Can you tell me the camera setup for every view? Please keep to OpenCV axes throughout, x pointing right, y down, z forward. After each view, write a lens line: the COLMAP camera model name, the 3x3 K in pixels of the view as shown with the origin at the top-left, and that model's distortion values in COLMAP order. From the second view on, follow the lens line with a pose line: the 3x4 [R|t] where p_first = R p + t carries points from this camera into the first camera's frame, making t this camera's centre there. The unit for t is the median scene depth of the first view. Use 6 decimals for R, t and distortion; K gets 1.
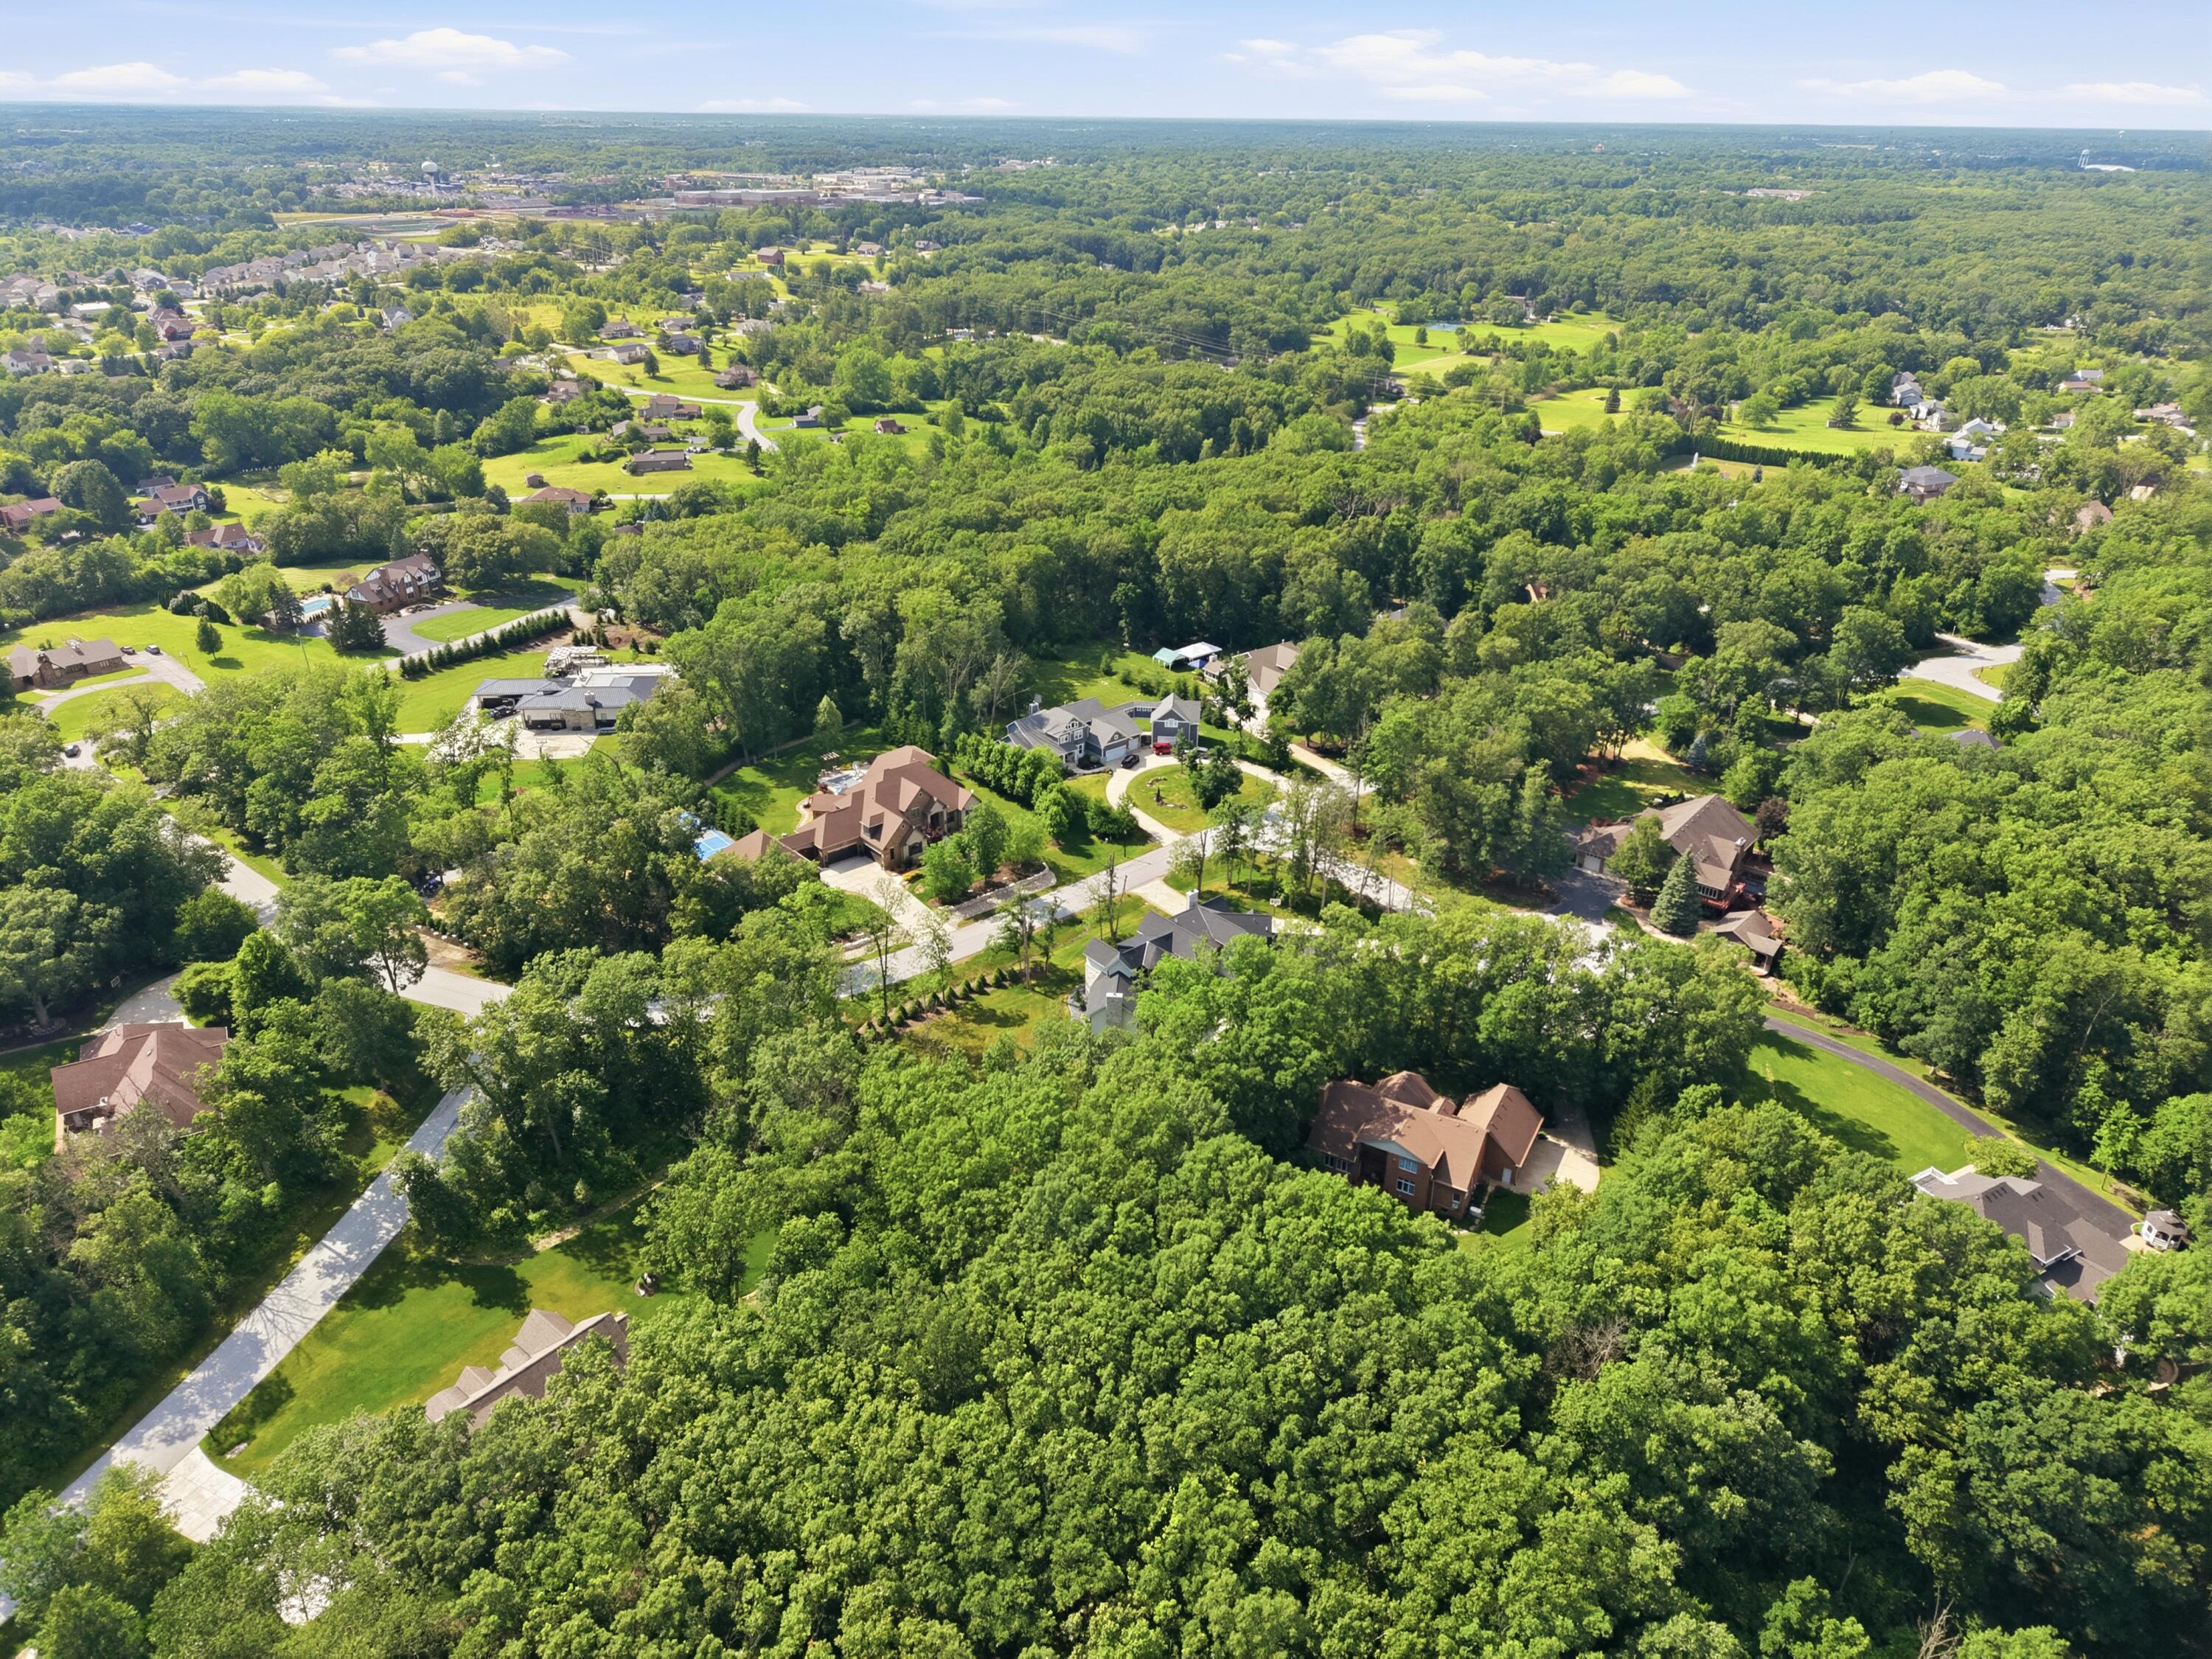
lens RADIAL K [[1478.6, 0, 1106.0], [0, 1478.6, 829.5], [0, 0, 1]] dist [0.054836, -0.063198]
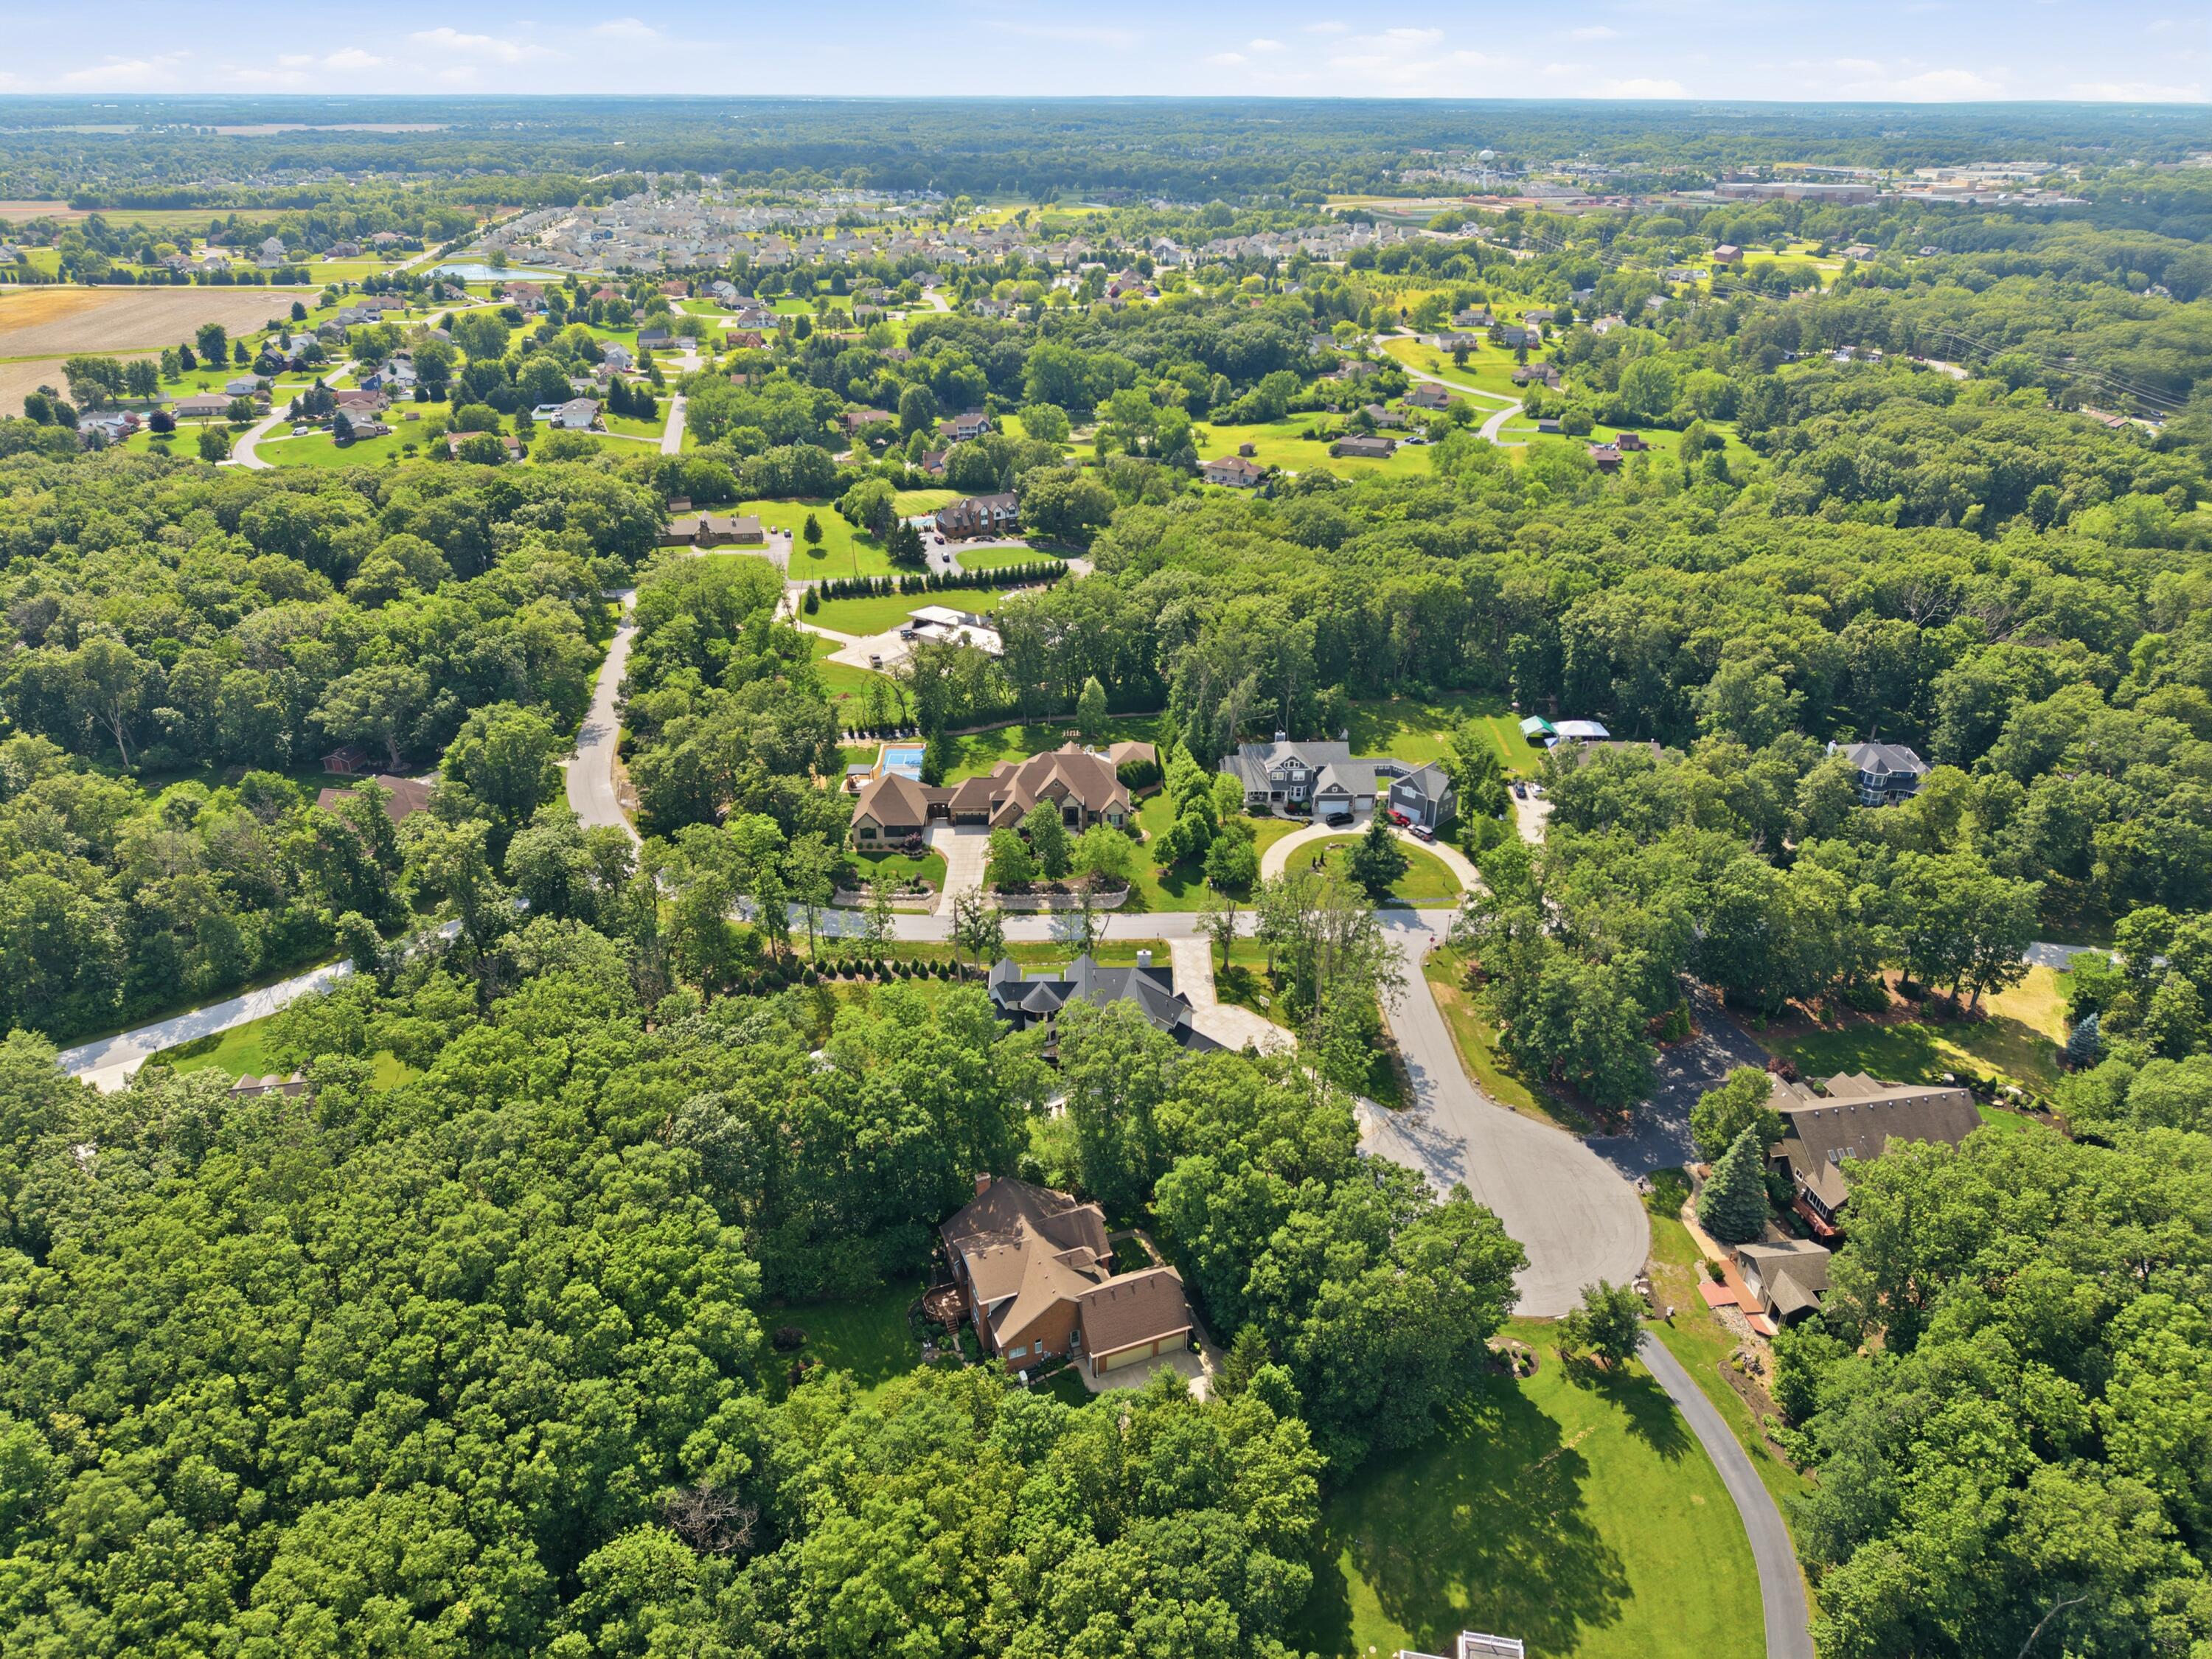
lens RADIAL K [[1478.6, 0, 1106.0], [0, 1478.6, 829.5], [0, 0, 1]] dist [0.054836, -0.063198]
pose [[0.772276, 0.276962, -0.571736, 0.233420], [-0.273671, 0.957216, 0.094036, -0.047270], [0.573319, 0.083846, 0.815031, 0.099998]]
